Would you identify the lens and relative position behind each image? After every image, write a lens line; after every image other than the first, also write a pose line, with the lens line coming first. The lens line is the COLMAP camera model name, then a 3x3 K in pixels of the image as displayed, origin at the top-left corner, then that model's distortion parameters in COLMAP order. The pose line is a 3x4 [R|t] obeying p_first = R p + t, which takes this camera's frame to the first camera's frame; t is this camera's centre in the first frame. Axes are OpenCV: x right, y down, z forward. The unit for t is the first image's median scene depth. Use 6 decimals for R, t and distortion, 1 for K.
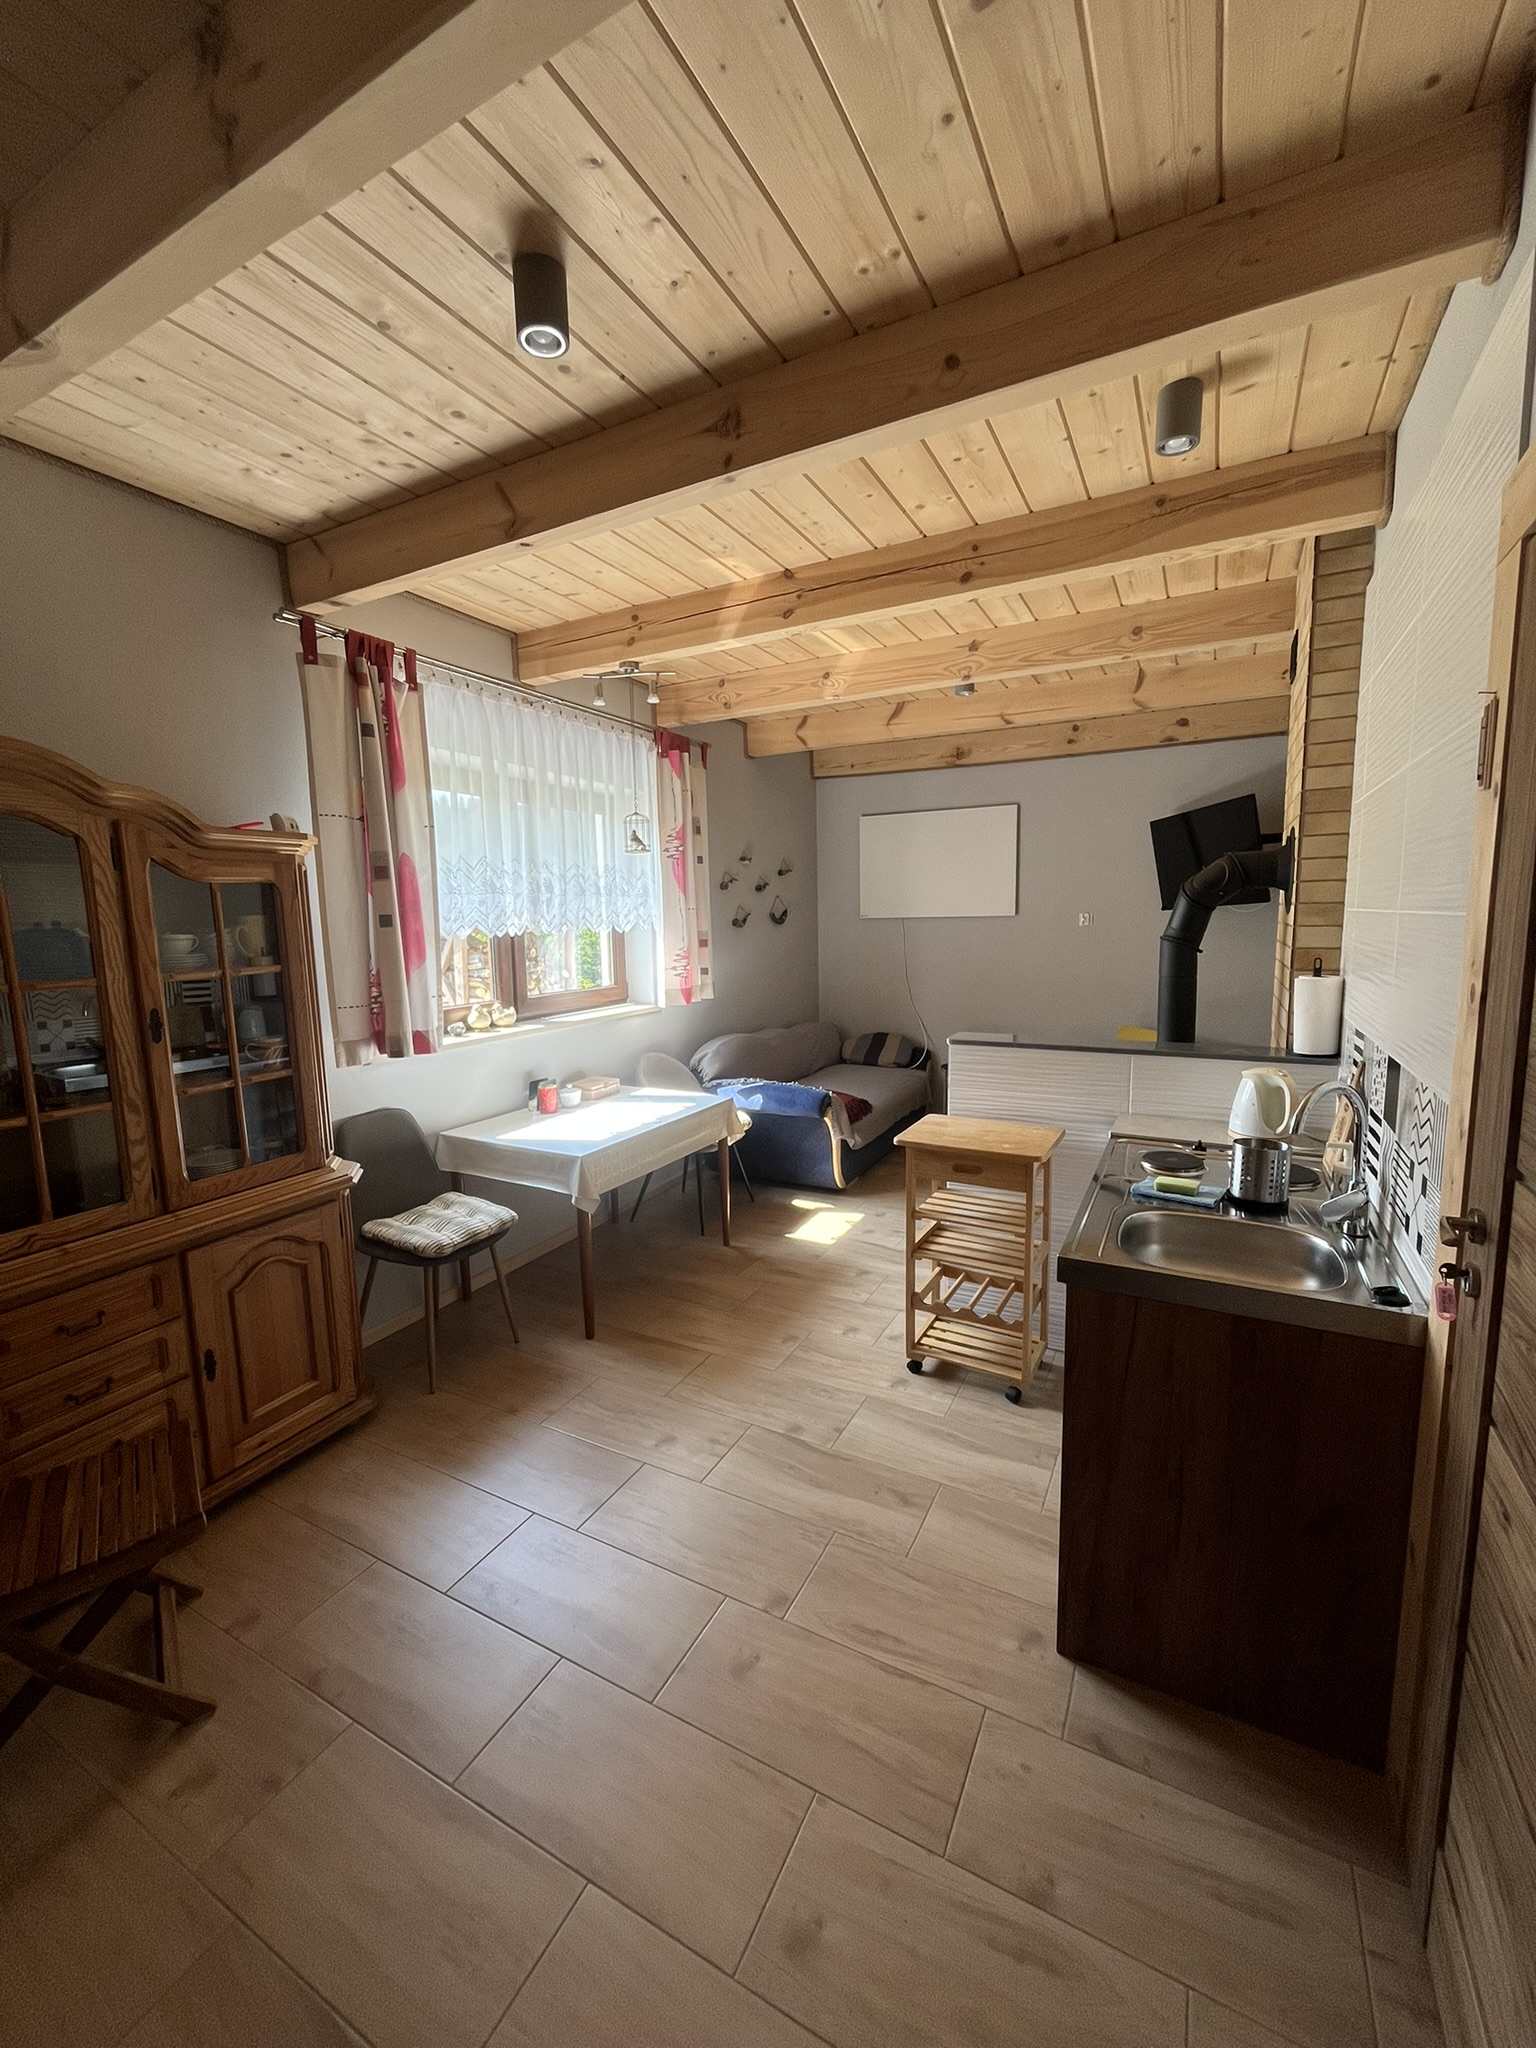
lens RADIAL K [[832.3, 0, 768.1], [0, 832.3, 1026.7], [0, 0, 1]] dist [-0.004227, 0.000297]
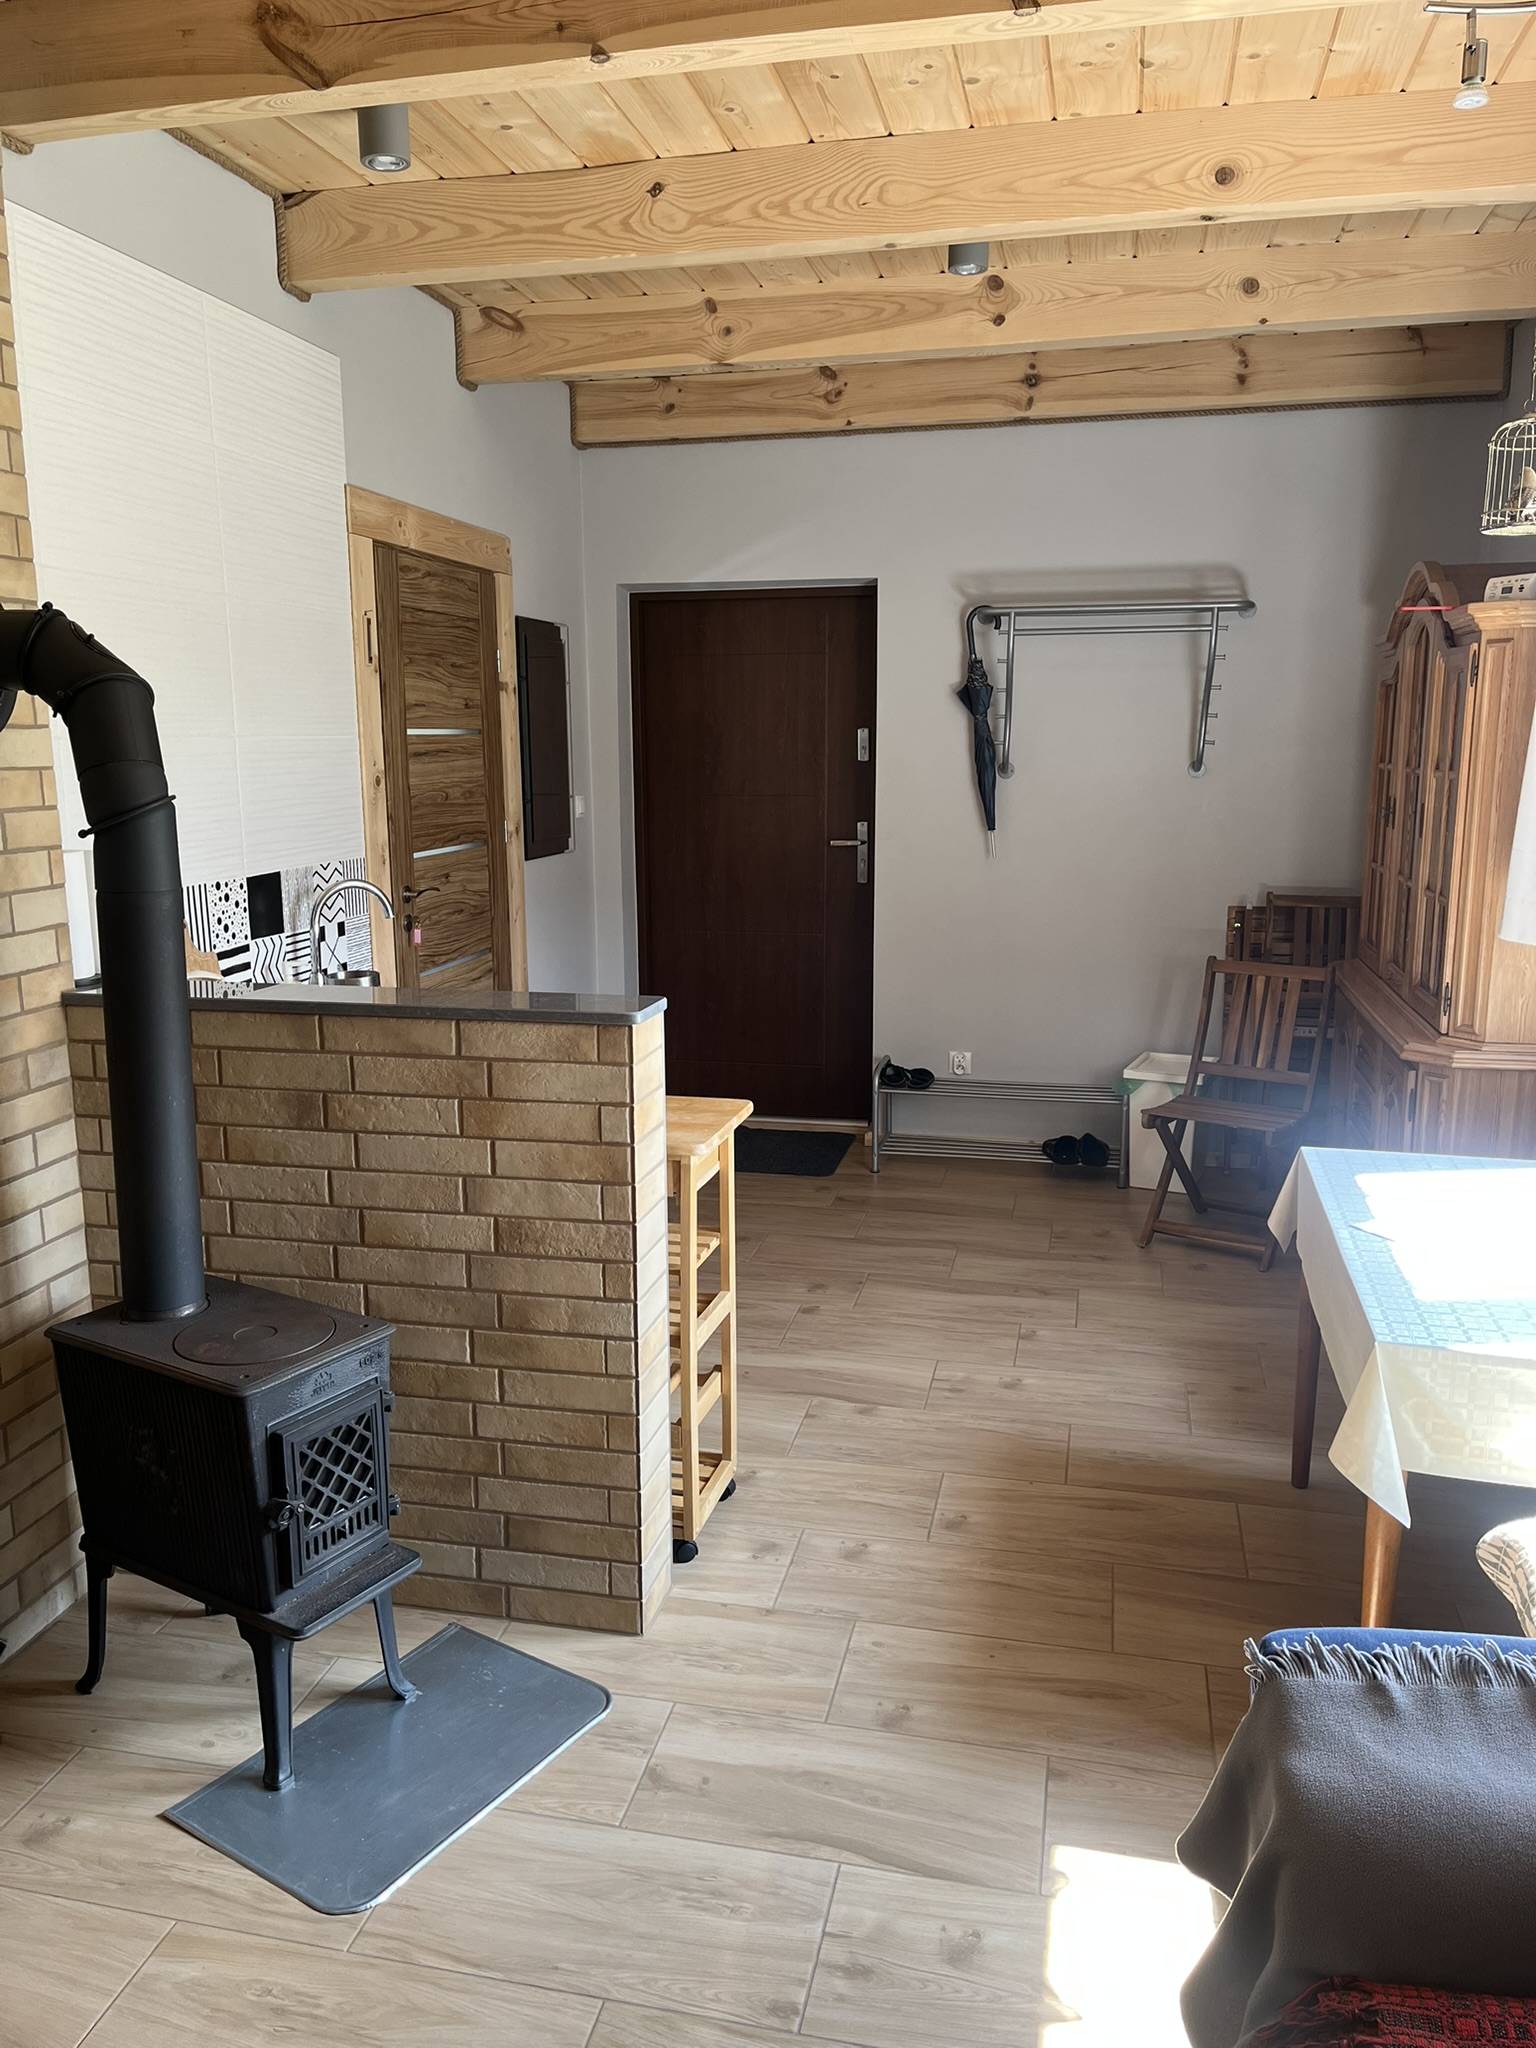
lens RADIAL K [[1538.2, 0, 766.3], [0, 1538.2, 1026.5], [0, 0, 1]] dist [0.001015, 0.000152]
pose [[-0.963975, 0.073044, -0.255767, 0.374246], [-0.010782, 0.950036, 0.311955, -0.236871], [0.265775, 0.303475, -0.915023, 1.774827]]
